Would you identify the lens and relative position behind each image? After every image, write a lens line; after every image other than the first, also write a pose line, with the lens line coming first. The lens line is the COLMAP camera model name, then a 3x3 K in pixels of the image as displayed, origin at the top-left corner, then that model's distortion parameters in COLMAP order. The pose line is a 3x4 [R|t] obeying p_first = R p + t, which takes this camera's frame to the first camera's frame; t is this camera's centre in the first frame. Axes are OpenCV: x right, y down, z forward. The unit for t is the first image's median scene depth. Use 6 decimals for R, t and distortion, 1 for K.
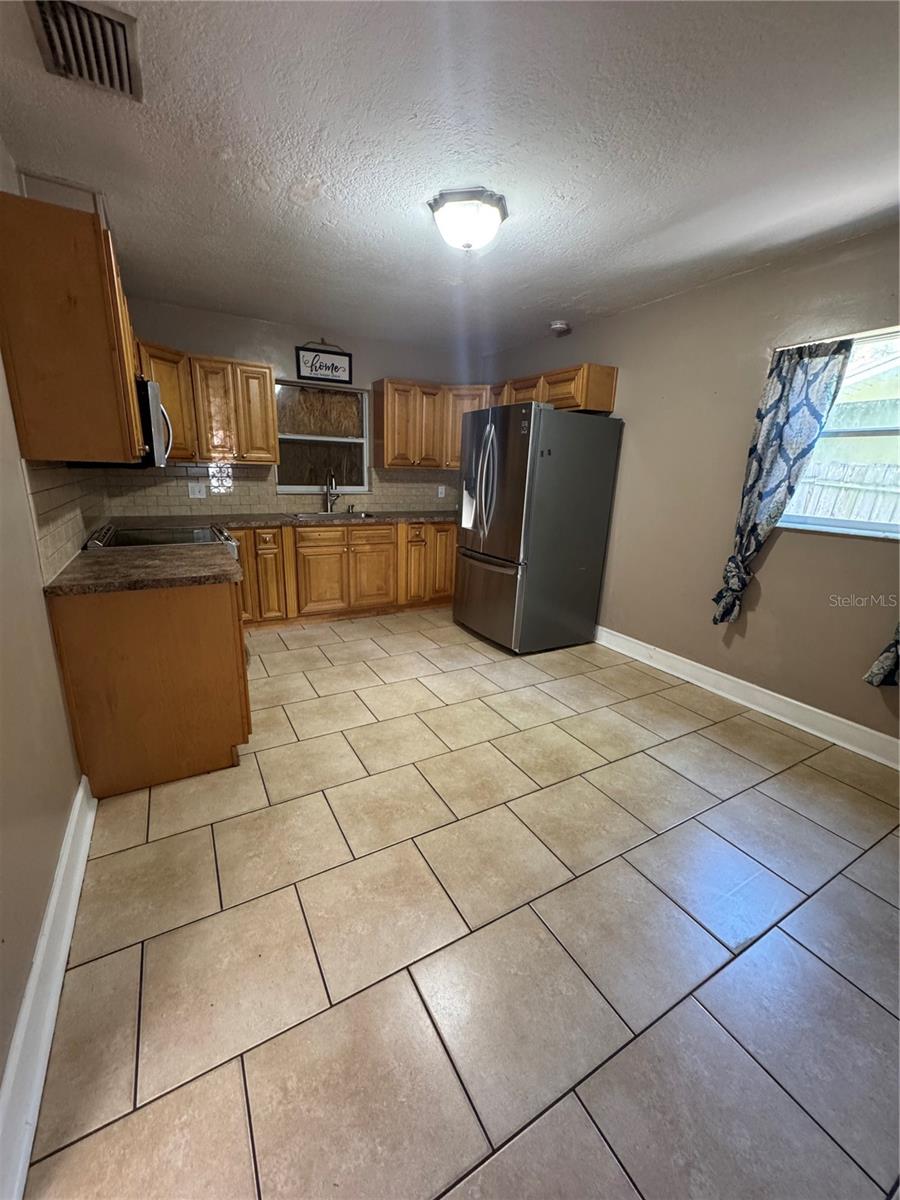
lens RADIAL K [[479.9, 0, 449.8], [0, 479.9, 601.5], [0, 0, 1]] dist [0.006873, -0.000885]
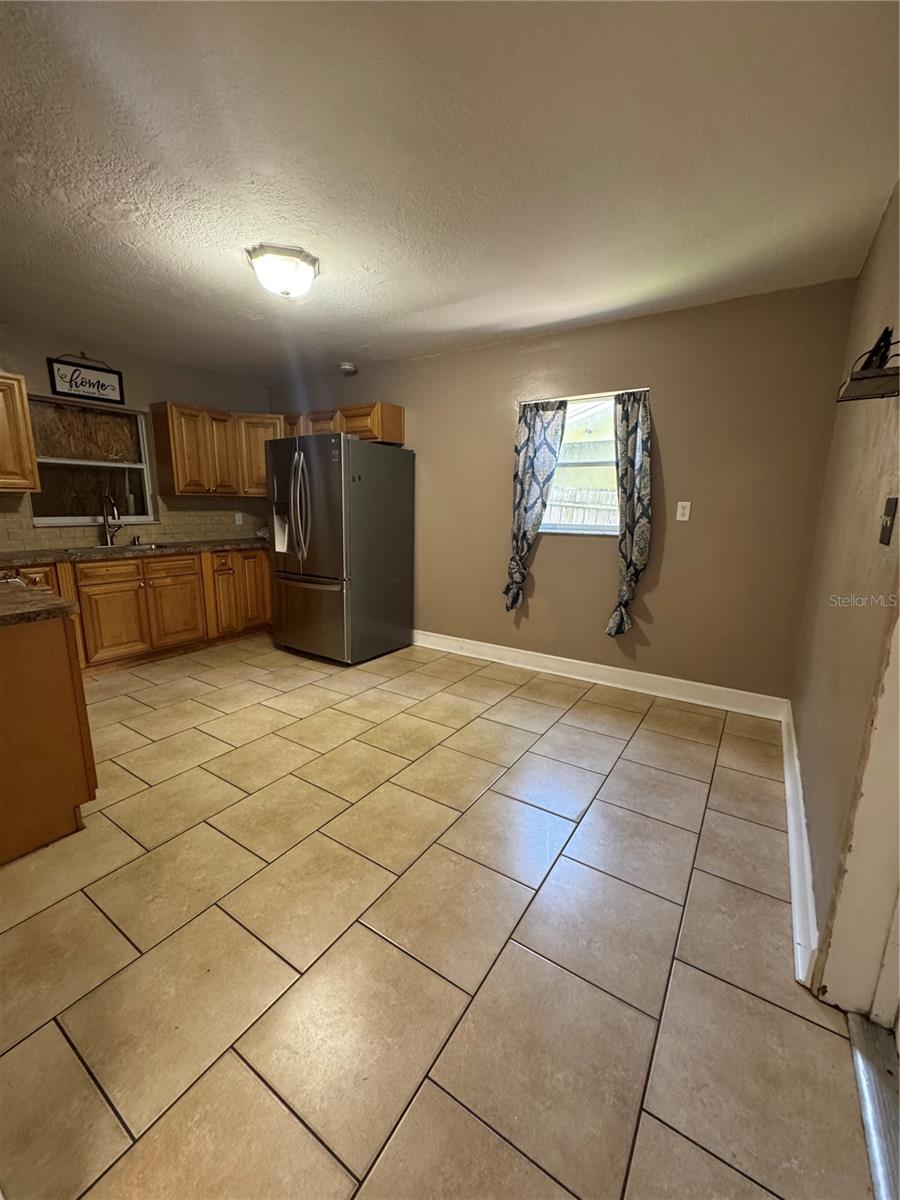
lens RADIAL K [[479.9, 0, 446.9], [0, 479.9, 603.4], [0, 0, 1]] dist [0.006873, -0.000885]
pose [[0.894302, -0.111486, 0.433353, -0.153548], [0.134919, 0.990576, -0.023590, 0.038785], [-0.426639, 0.079564, 0.900916, -0.083390]]
